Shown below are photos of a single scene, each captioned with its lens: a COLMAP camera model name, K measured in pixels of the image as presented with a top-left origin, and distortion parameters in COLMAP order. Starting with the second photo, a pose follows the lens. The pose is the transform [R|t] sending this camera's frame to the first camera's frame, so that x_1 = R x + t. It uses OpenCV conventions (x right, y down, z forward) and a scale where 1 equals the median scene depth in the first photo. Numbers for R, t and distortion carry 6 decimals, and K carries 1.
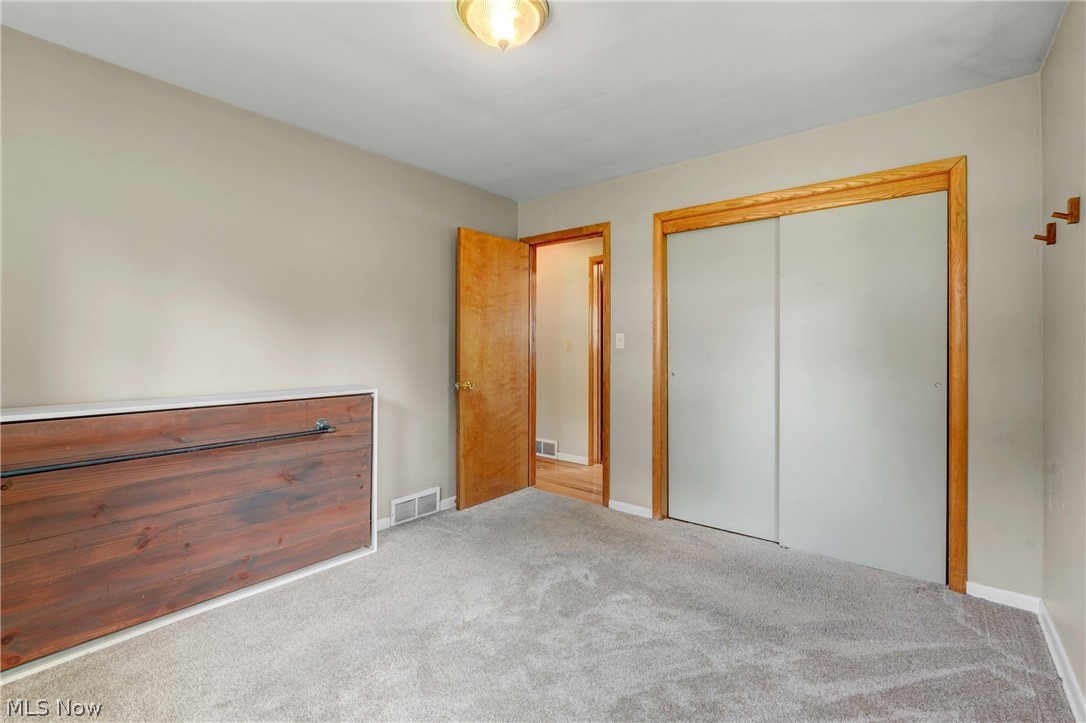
lens RADIAL K [[484.2, 0, 545.5], [0, 484.2, 355.9], [0, 0, 1]] dist [-0.011850, 0.007506]
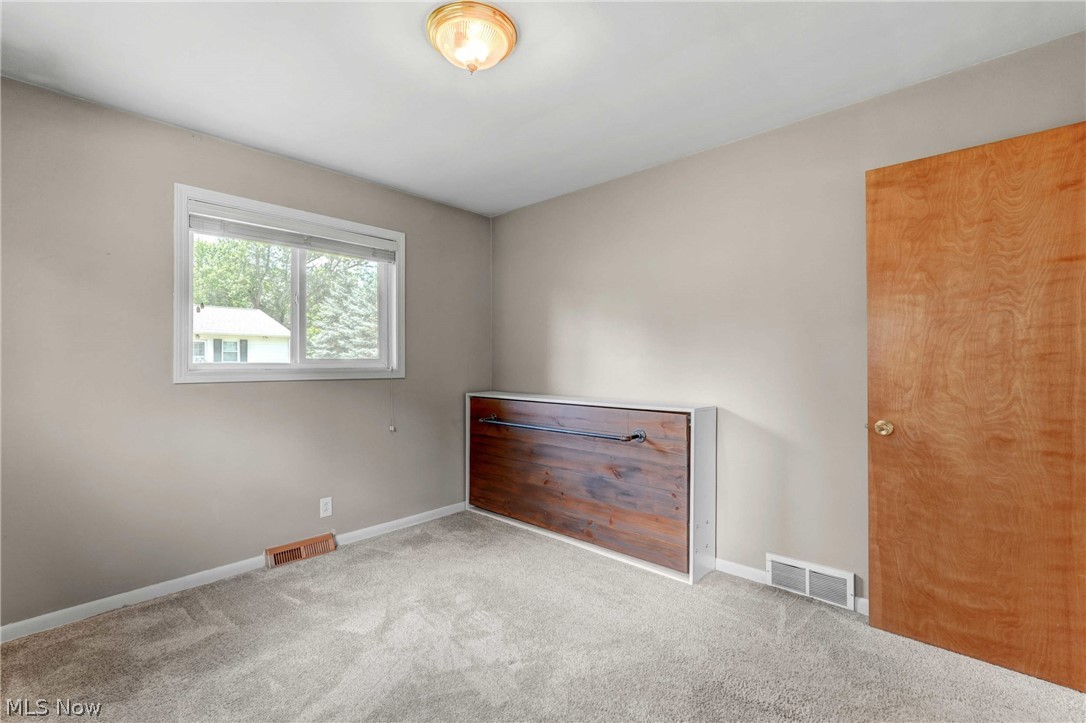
lens RADIAL K [[484.2, 0, 536.4], [0, 484.2, 361.5], [0, 0, 1]] dist [-0.011850, 0.007506]
pose [[-0.070103, 0.002816, -0.997536, 0.607939], [-0.012424, 0.999916, 0.003696, -0.022413], [0.997462, 0.012653, -0.070062, 0.789530]]
